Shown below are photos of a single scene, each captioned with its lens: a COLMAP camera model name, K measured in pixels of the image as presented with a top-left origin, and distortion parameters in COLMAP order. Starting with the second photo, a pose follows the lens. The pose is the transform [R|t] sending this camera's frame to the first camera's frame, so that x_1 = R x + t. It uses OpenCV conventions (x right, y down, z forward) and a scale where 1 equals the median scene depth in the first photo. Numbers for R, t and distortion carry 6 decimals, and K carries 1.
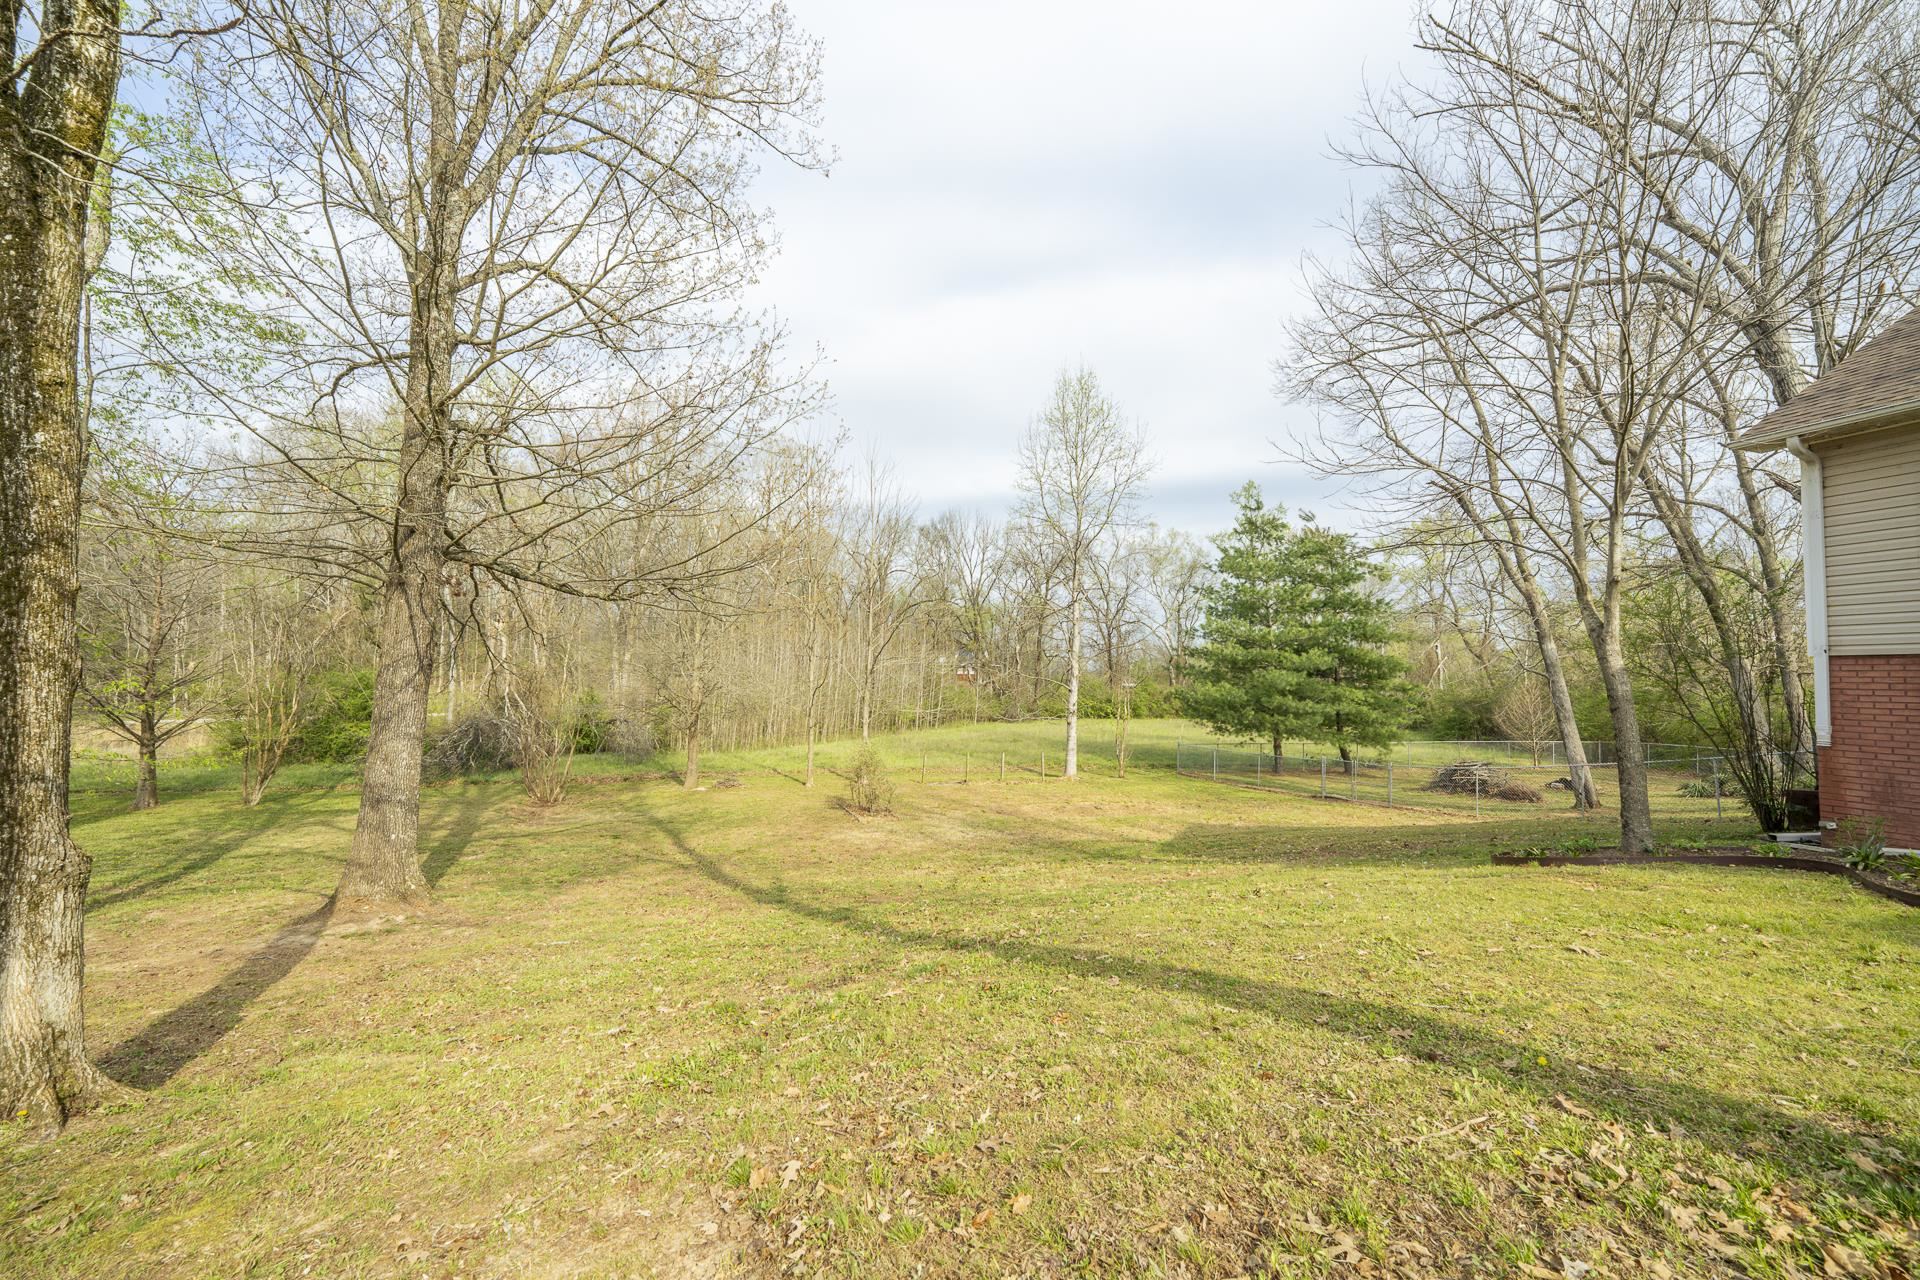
lens RADIAL K [[784.9, 0, 956.8], [0, 784.9, 642.9], [0, 0, 1]] dist [-0.002456, -0.000609]
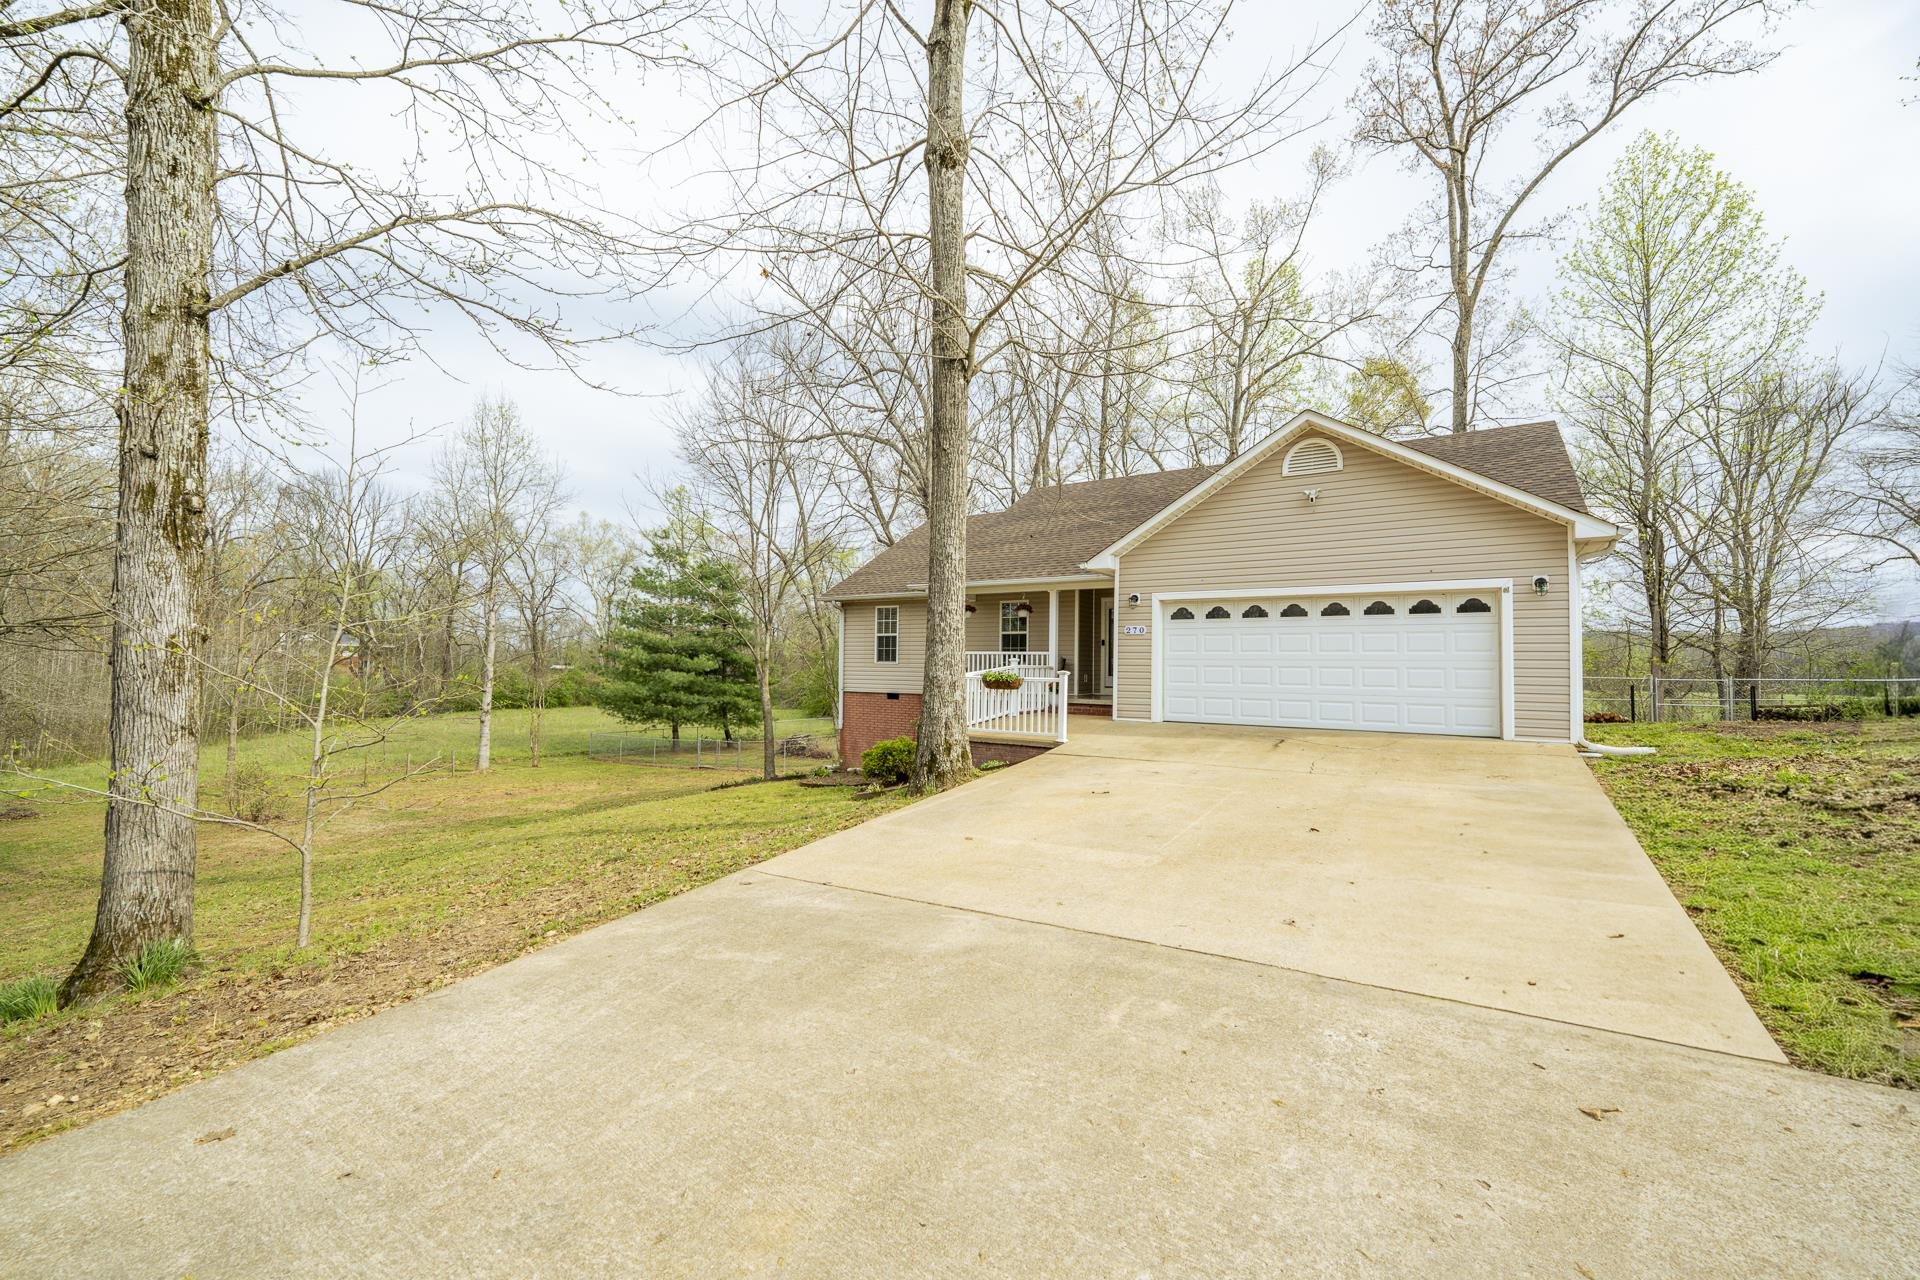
lens RADIAL K [[784.9, 0, 956.8], [0, 784.9, 642.9], [0, 0, 1]] dist [-0.002456, -0.000609]
pose [[0.775299, 0.014595, 0.631426, -0.033168], [-0.028020, 0.999543, 0.011301, -0.034343], [-0.630973, -0.026454, 0.775354, -0.241491]]
